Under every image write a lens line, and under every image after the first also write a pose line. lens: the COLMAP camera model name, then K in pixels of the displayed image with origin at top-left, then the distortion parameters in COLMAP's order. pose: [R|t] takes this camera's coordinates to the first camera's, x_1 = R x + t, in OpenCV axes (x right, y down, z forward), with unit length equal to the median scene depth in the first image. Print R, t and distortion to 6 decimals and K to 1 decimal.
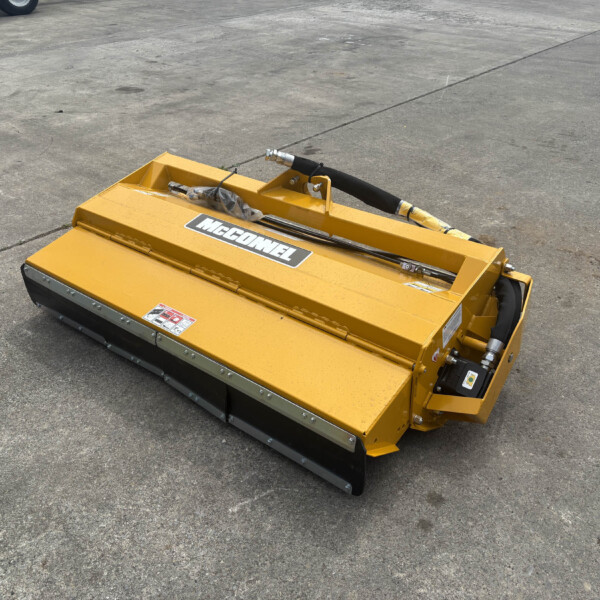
lens RADIAL K [[604.2, 0, 297.2], [0, 604.2, 299.5], [0, 0, 1]] dist [0.022273, -0.006456]
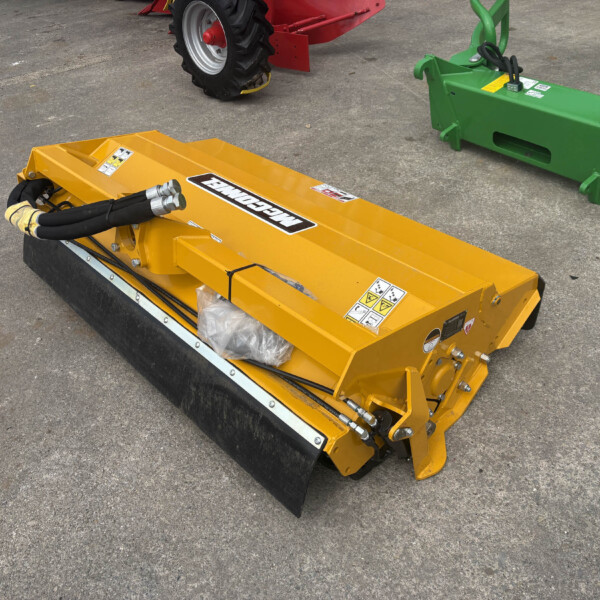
lens RADIAL K [[610.5, 0, 289.1], [0, 610.5, 300.1], [0, 0, 1]] dist [0.020505, 0.010147]
pose [[-0.981630, -0.040946, 0.186352, -0.308436], [0.161590, 0.340916, 0.926102, -0.843721], [-0.101450, 0.939202, -0.328037, 1.384417]]
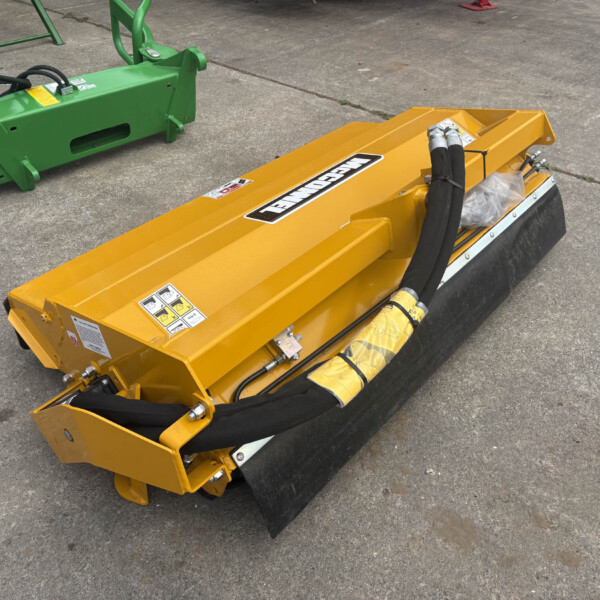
lens RADIAL K [[604.2, 0, 297.2], [0, 604.2, 299.5], [0, 0, 1]] dist [0.022273, -0.006456]
pose [[-0.045071, 0.616679, -0.785923, 0.641855], [-0.519904, 0.657305, 0.545573, -0.420909], [0.853035, 0.433194, 0.290989, 0.782206]]
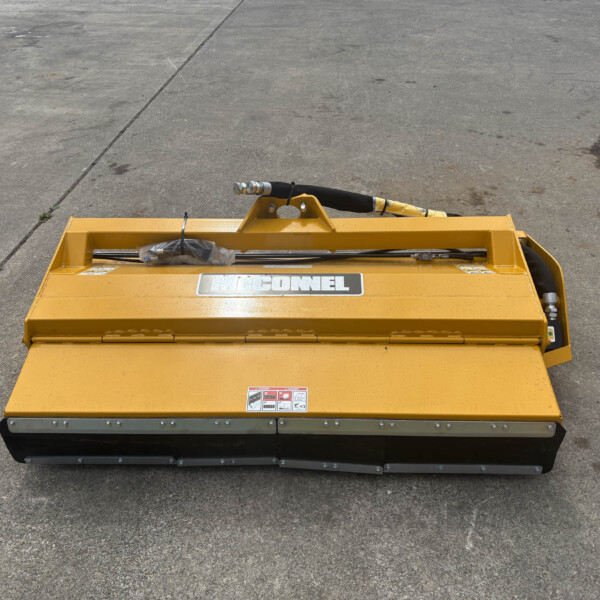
lens RADIAL K [[610.5, 0, 289.1], [0, 610.5, 300.1], [0, 0, 1]] dist [0.020505, 0.010147]
pose [[0.809521, -0.347324, 0.473330, -0.502627], [0.326395, 0.936403, 0.128899, -0.186497], [-0.487998, 0.050146, 0.871403, 0.190838]]
